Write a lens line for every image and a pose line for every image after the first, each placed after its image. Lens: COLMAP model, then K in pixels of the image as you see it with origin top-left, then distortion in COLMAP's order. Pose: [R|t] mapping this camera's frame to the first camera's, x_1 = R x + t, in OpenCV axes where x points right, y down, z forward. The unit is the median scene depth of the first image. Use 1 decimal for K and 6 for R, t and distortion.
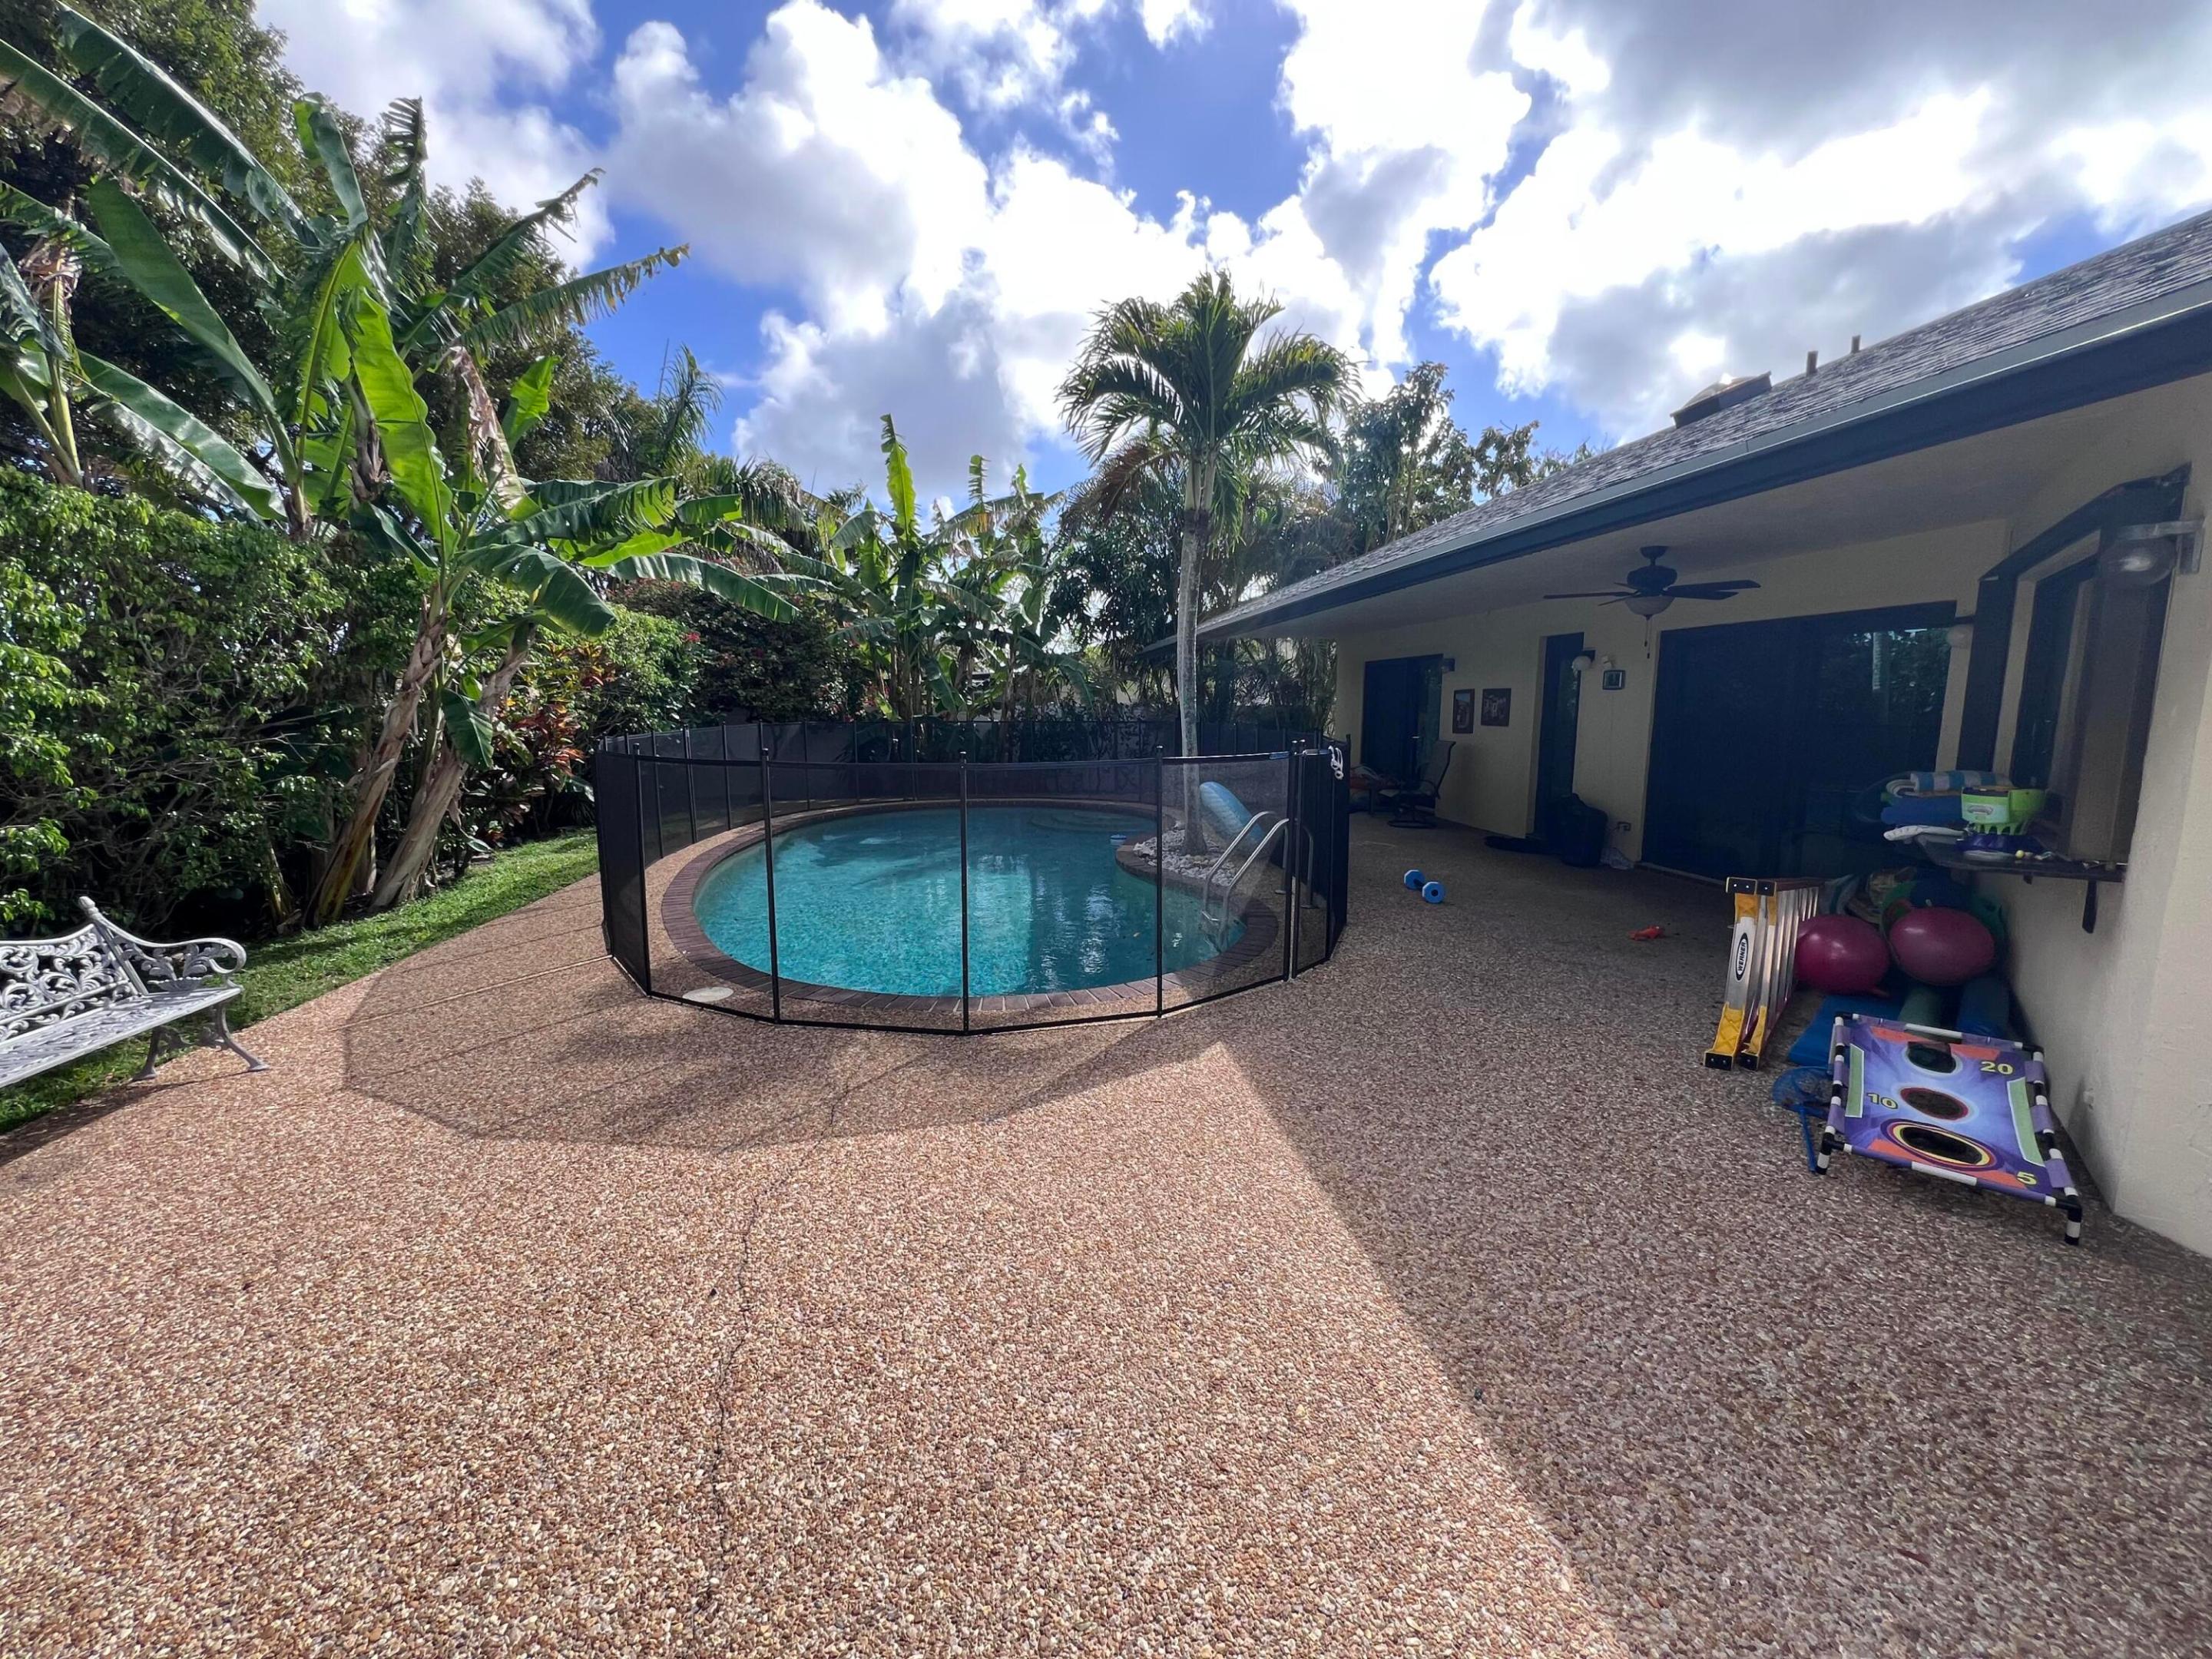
lens RADIAL K [[895.4, 0, 1095.4], [0, 895.4, 818.9], [0, 0, 1]] dist [-0.001739, 0.000013]
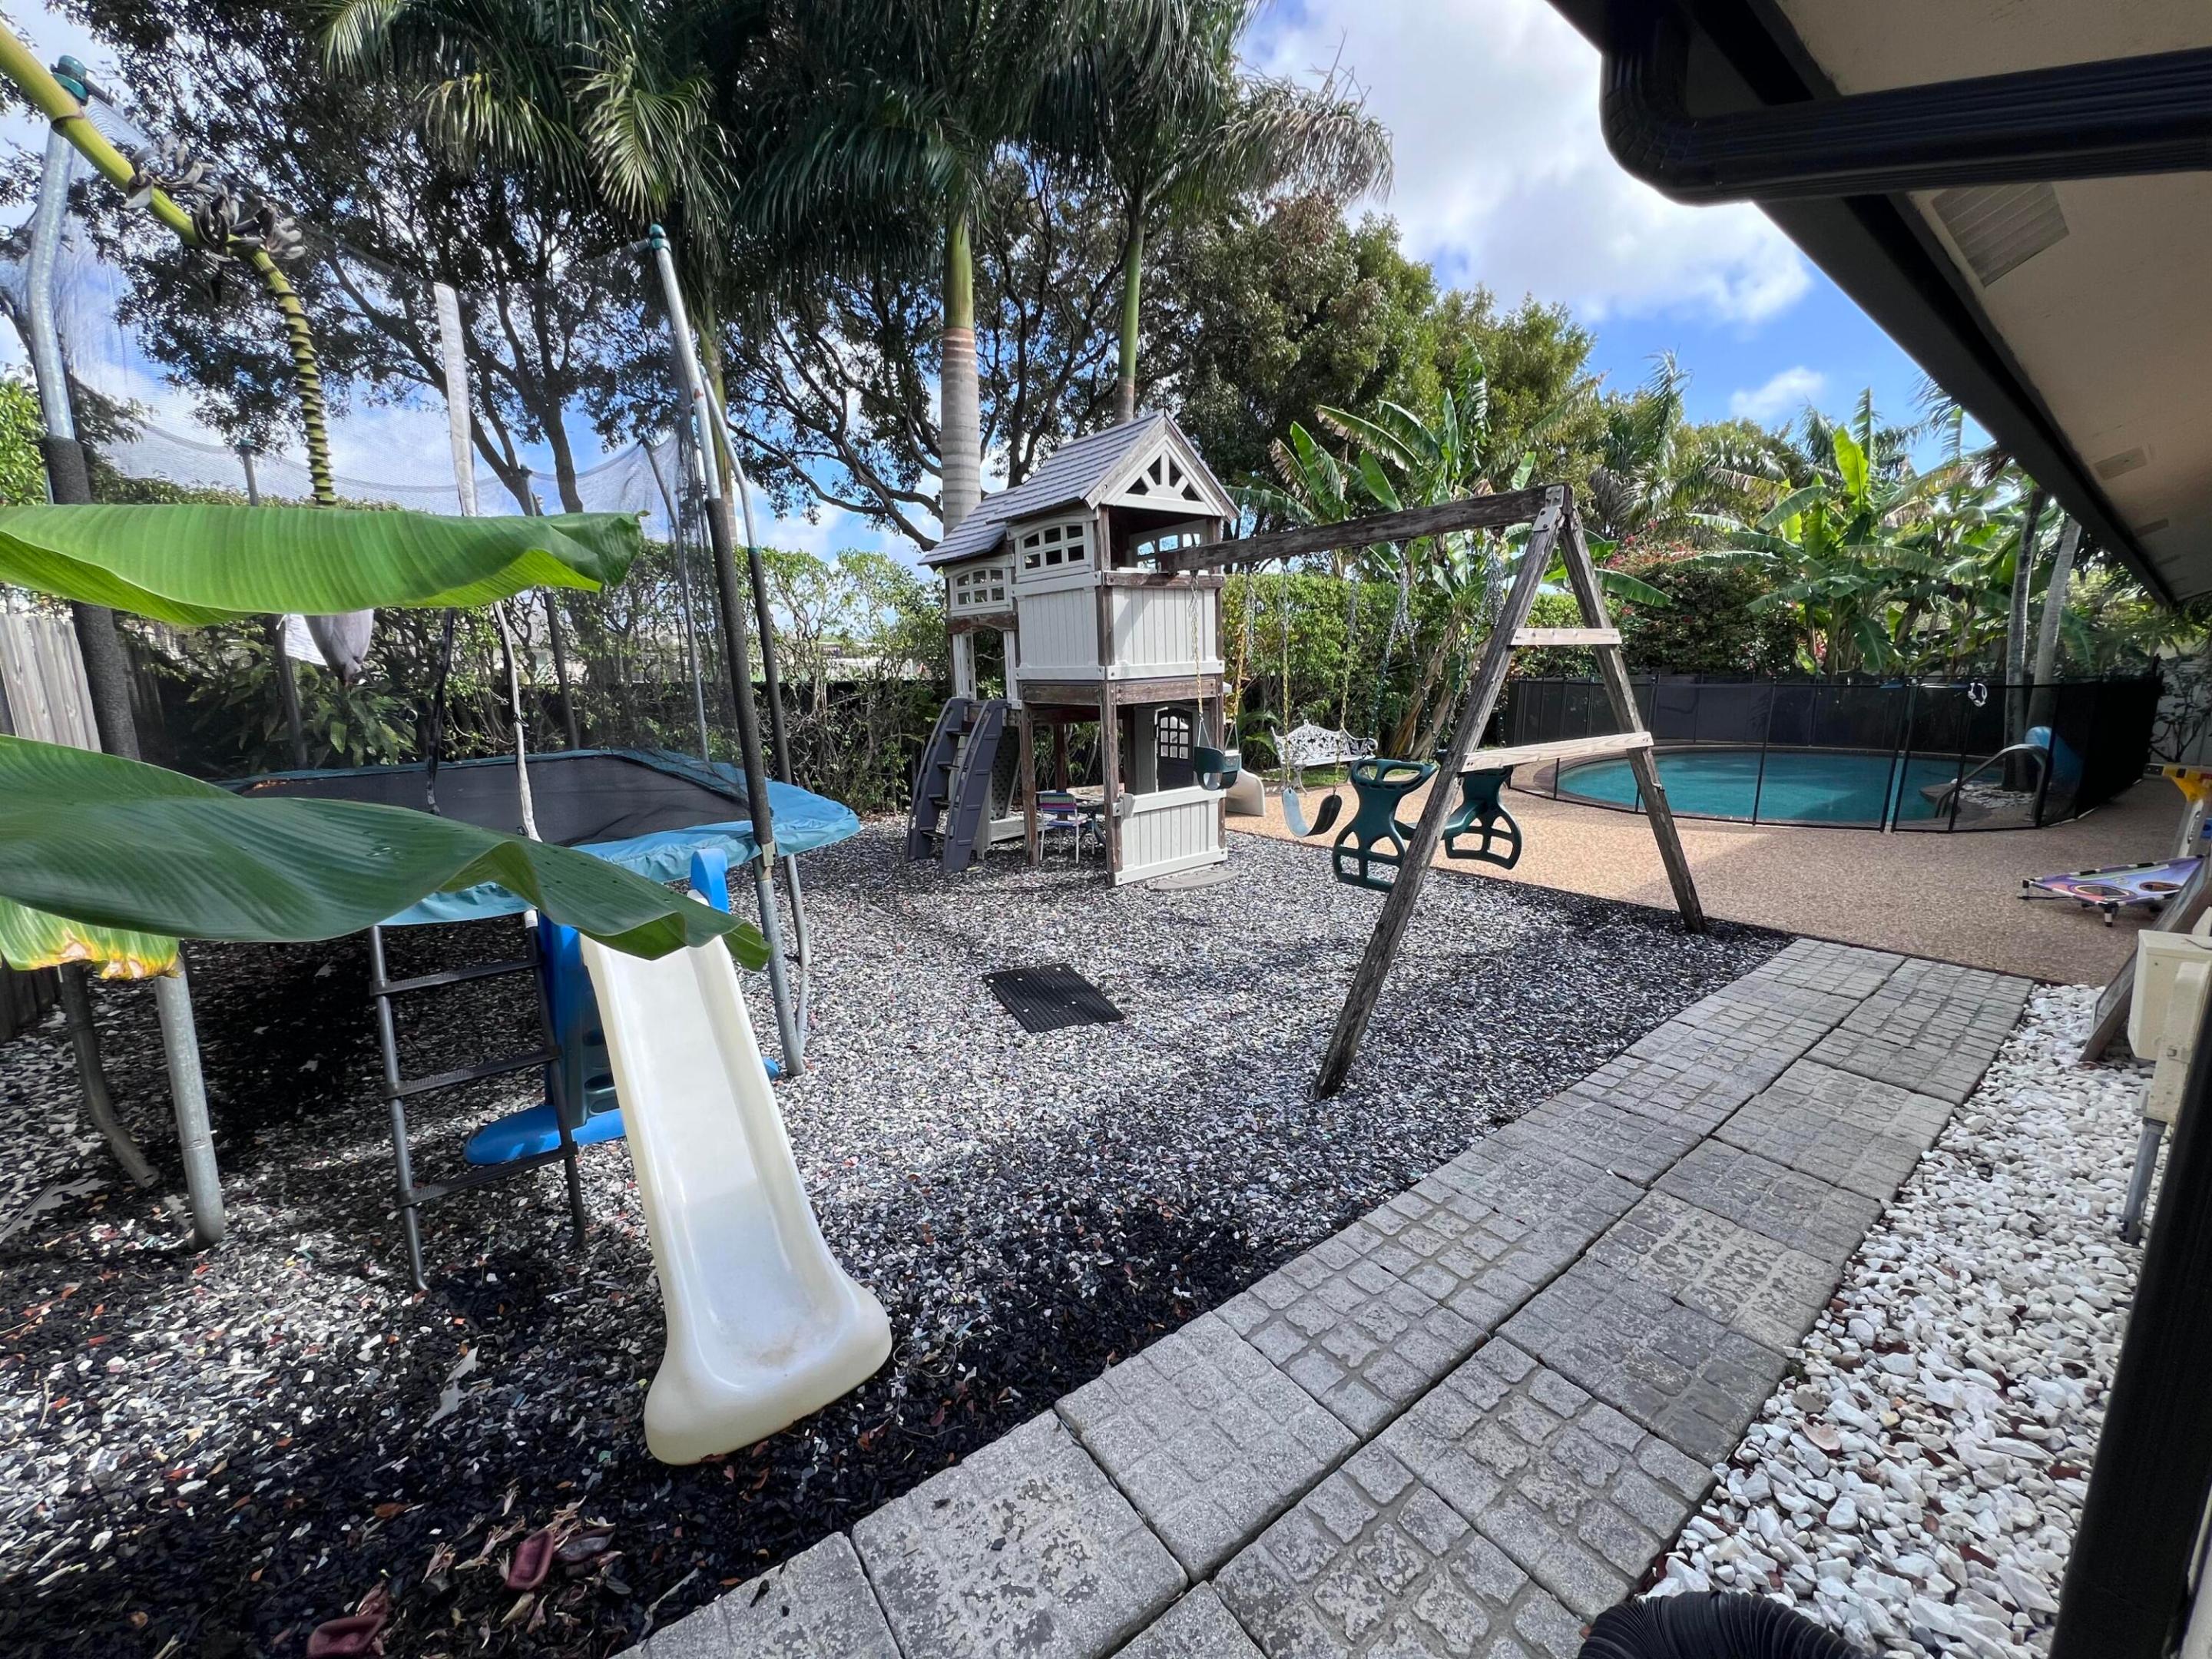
lens RADIAL K [[895.4, 0, 1107.0], [0, 895.4, 824.6], [0, 0, 1]] dist [-0.001739, 0.000013]
pose [[0.533084, 0.145547, -0.833449, 0.551348], [-0.105096, 0.988854, 0.105464, 0.101513], [0.839510, 0.031371, 0.542438, -0.691849]]
